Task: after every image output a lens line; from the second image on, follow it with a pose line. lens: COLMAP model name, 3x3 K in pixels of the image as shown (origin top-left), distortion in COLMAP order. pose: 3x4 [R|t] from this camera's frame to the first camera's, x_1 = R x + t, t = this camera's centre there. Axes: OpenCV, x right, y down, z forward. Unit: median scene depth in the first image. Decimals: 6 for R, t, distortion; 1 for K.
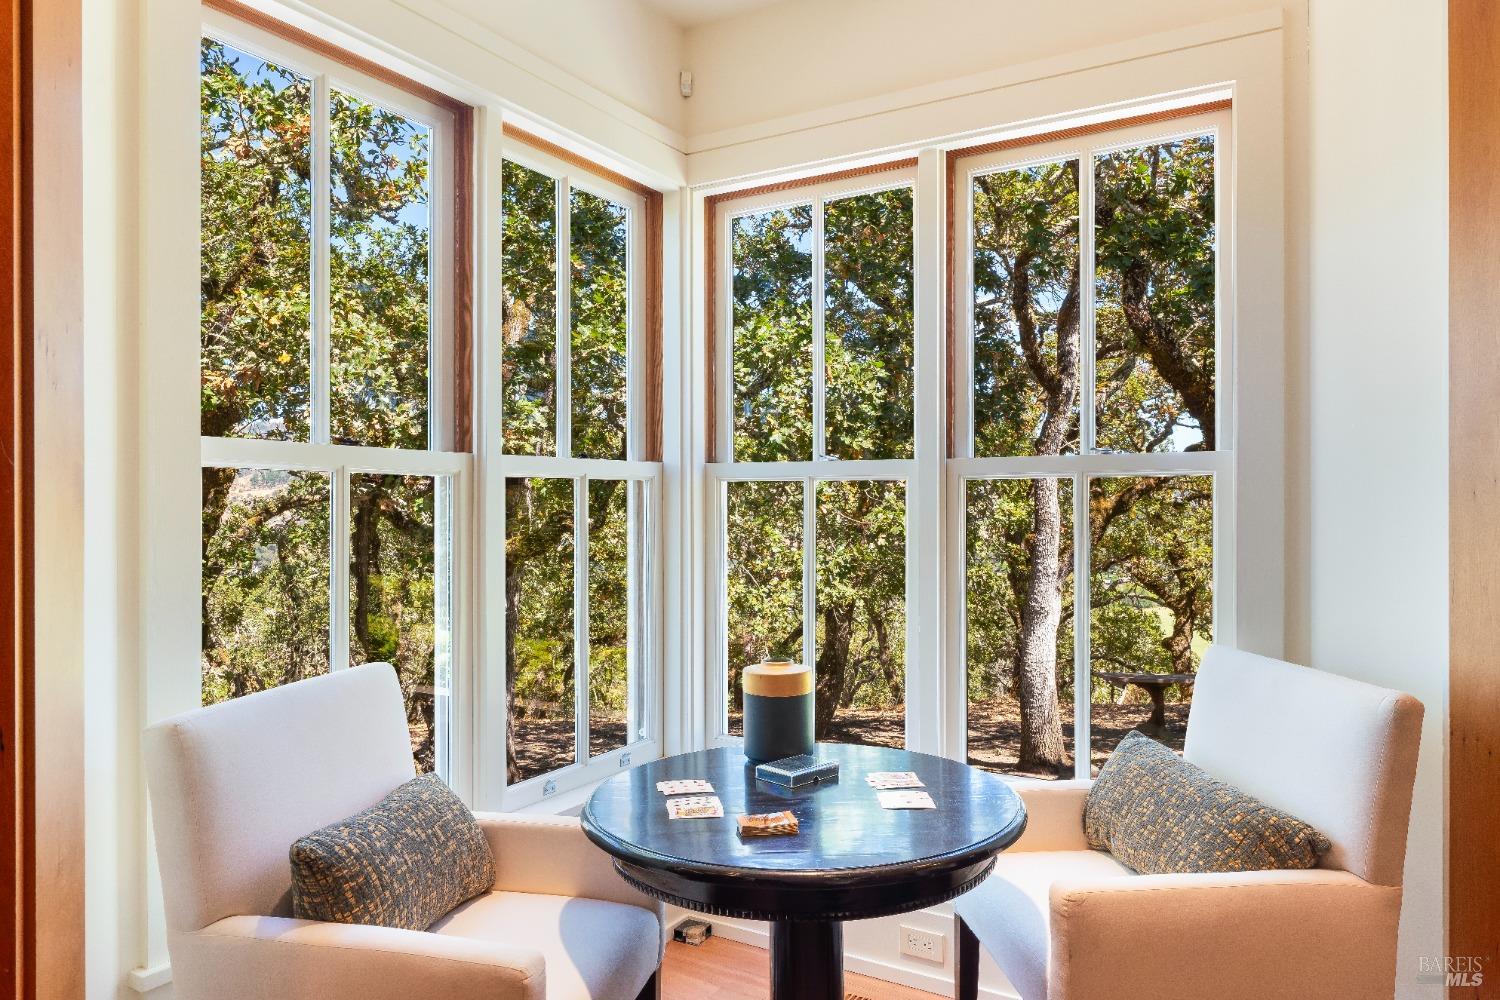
lens RADIAL K [[1032.7, 0, 750.0], [0, 1032.7, 500.0], [0, 0, 1]] dist [0.053961, 0.000307]
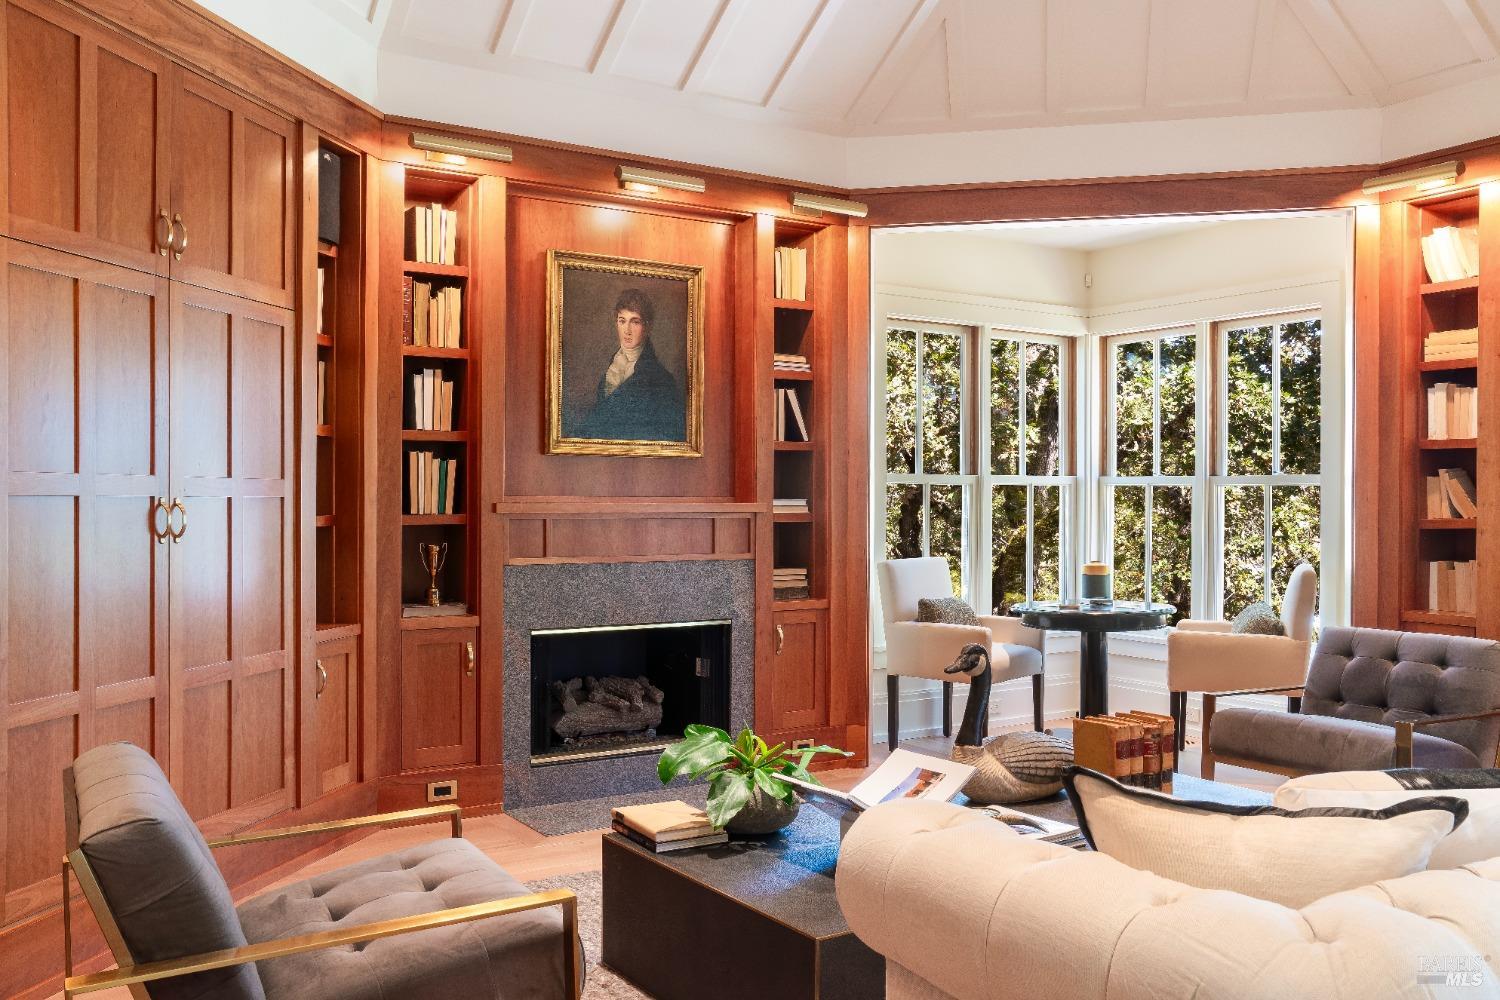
lens RADIAL K [[1273.0, 0, 750.0], [0, 1273.0, 500.0], [0, 0, 1]] dist [-0.057861, 0.144467]
pose [[0.892997, 0.007904, -0.449994, 0.476059], [-0.002793, 0.999924, 0.012021, -0.022188], [0.450055, -0.009478, 0.892951, -1.503924]]
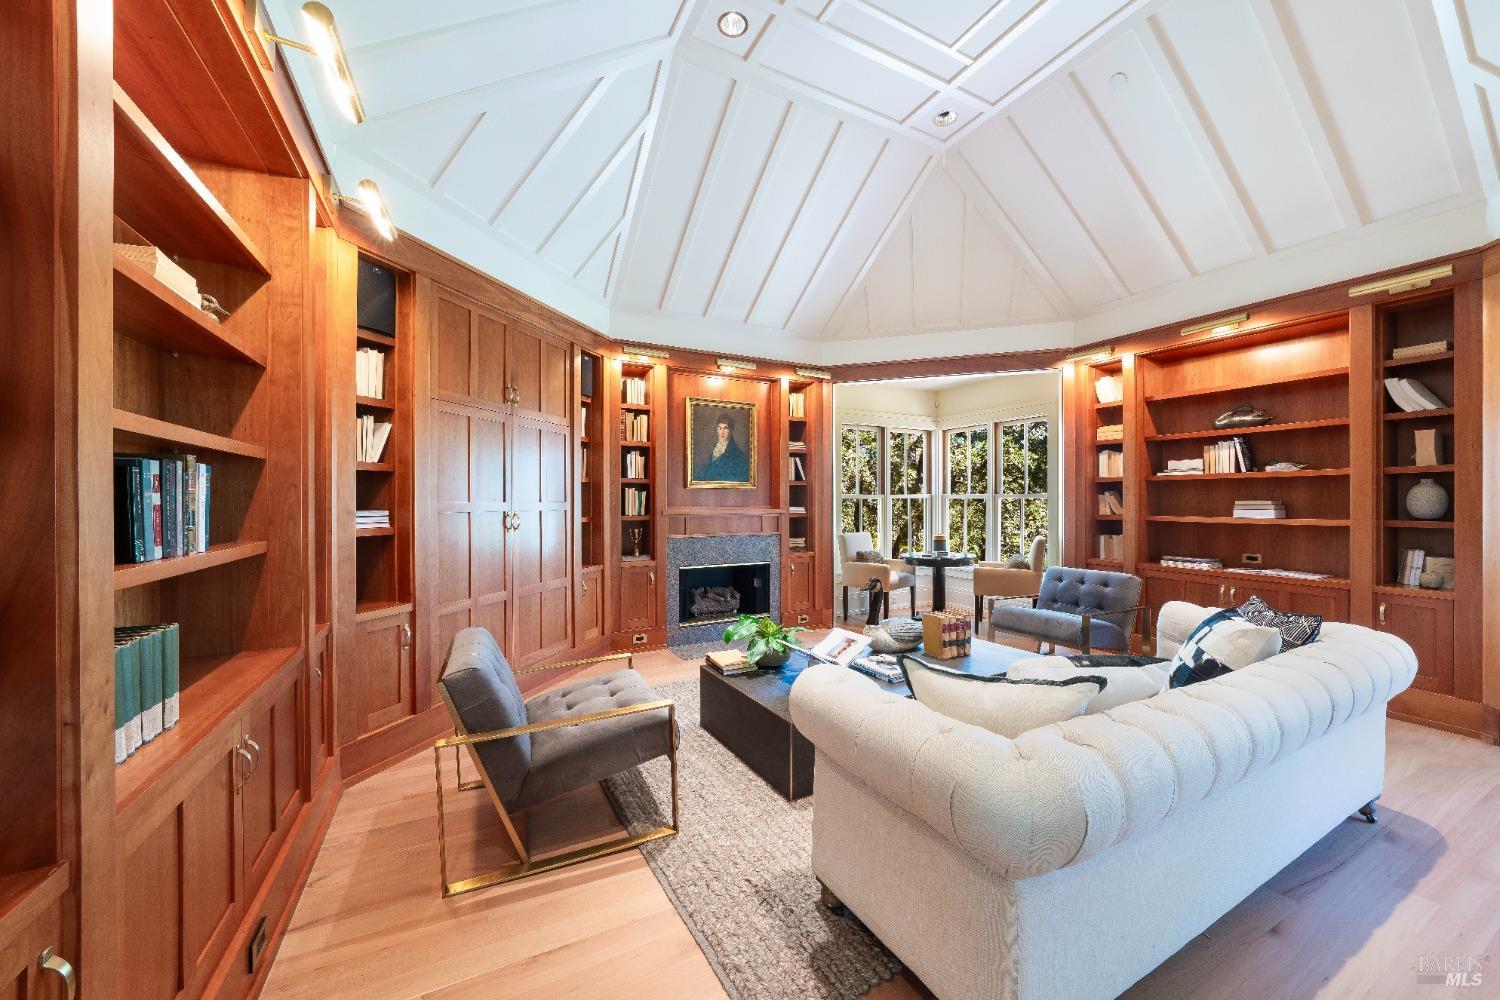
lens RADIAL K [[556.7, 0, 743.5], [0, 556.7, 502.6], [0, 0, 1]] dist [0.000006, -0.000010]
pose [[0.852572, 0.001736, -0.522607, 0.488491], [0.004987, 0.999922, 0.011457, -0.037267], [0.522586, -0.012374, 0.852497, -1.443838]]
